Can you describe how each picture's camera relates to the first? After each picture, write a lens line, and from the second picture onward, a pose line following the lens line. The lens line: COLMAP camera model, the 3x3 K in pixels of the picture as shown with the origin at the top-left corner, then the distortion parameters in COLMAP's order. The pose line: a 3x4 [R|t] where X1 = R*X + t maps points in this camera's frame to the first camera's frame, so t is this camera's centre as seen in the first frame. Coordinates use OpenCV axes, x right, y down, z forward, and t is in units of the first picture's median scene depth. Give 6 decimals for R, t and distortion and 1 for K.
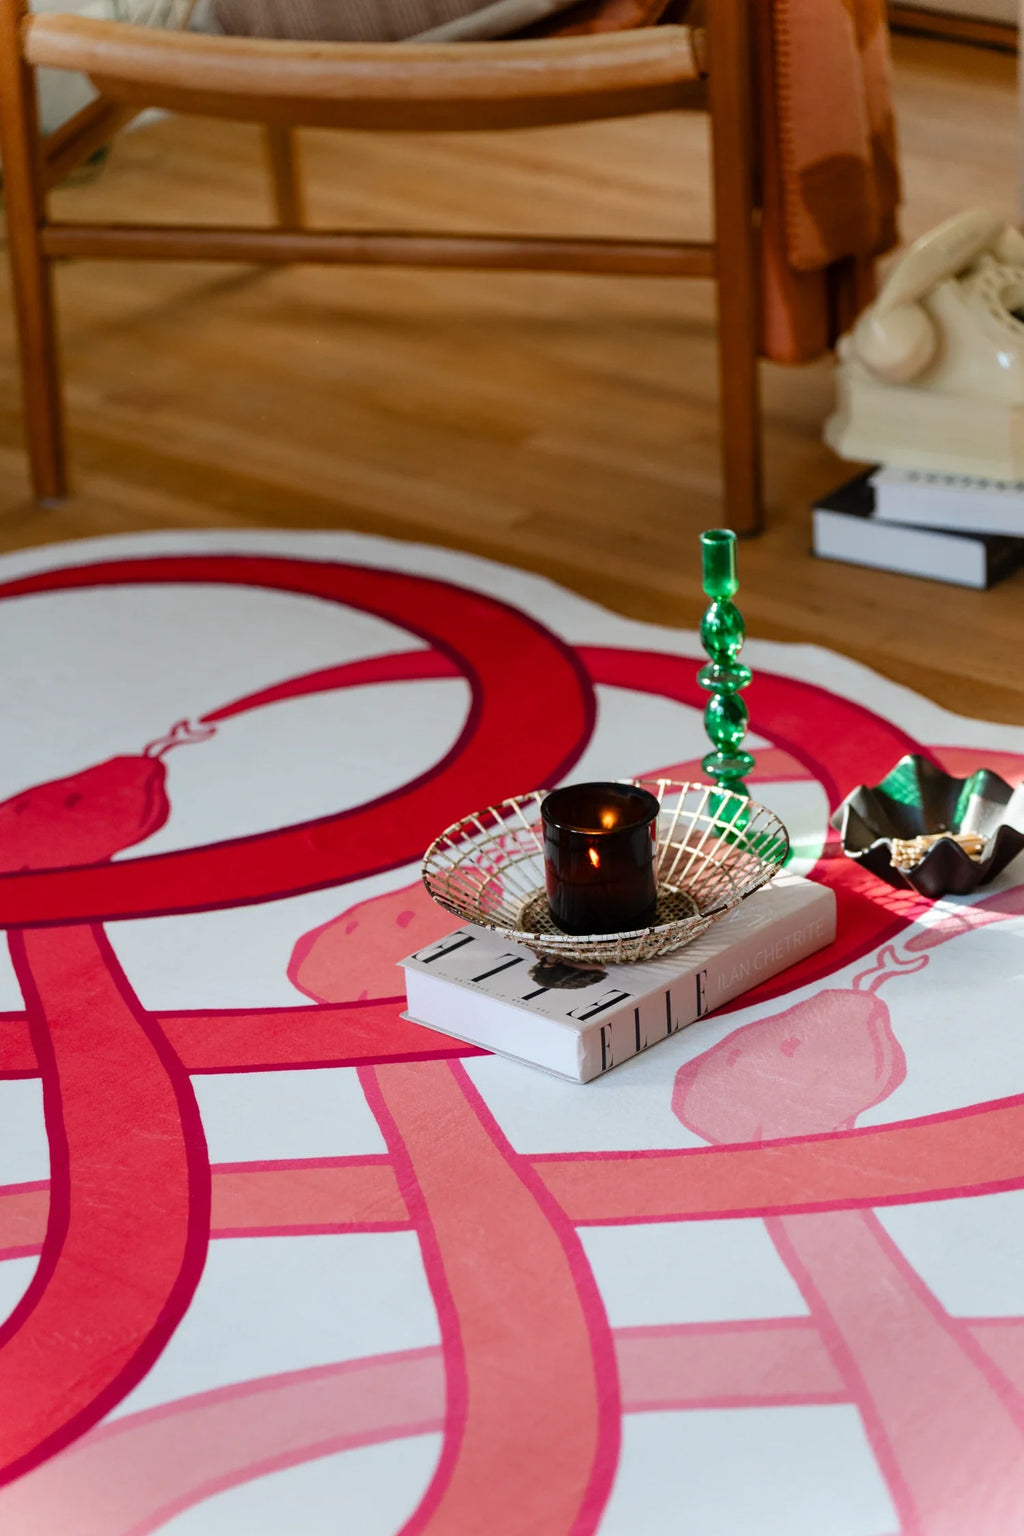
lens RADIAL K [[4464.5, 0, 513.4], [0, 4464.5, 832.5], [0, 0, 1]] dist [-0.009863, 0.682769]
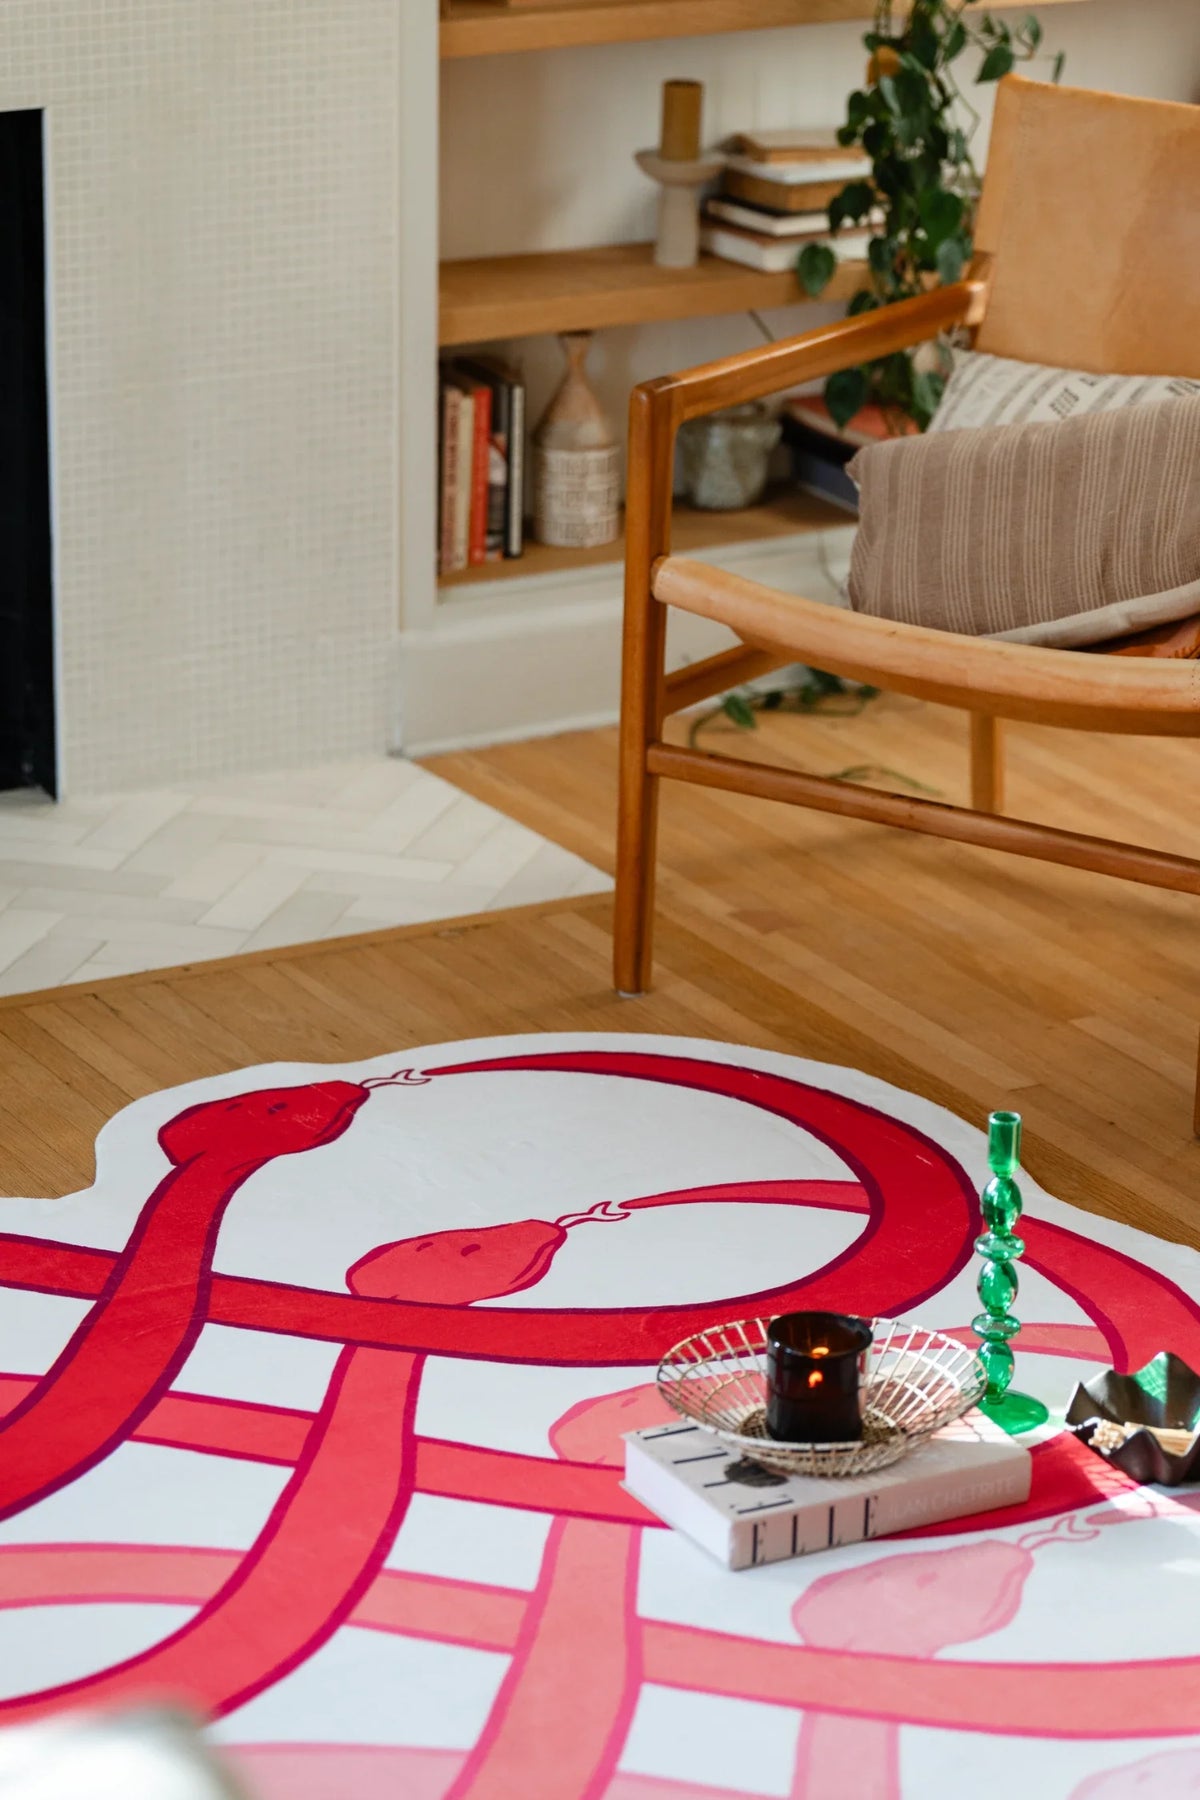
lens RADIAL K [[4795.6, 0, 600.0], [0, 4795.6, 900.0], [0, 0, 1]] dist [0.038660, 0.580185]
pose [[0.949593, 0.175210, -0.259952, 0.253108], [-0.200748, 0.976770, -0.074971, -0.010190], [0.240777, 0.123377, 0.962707, -0.171034]]
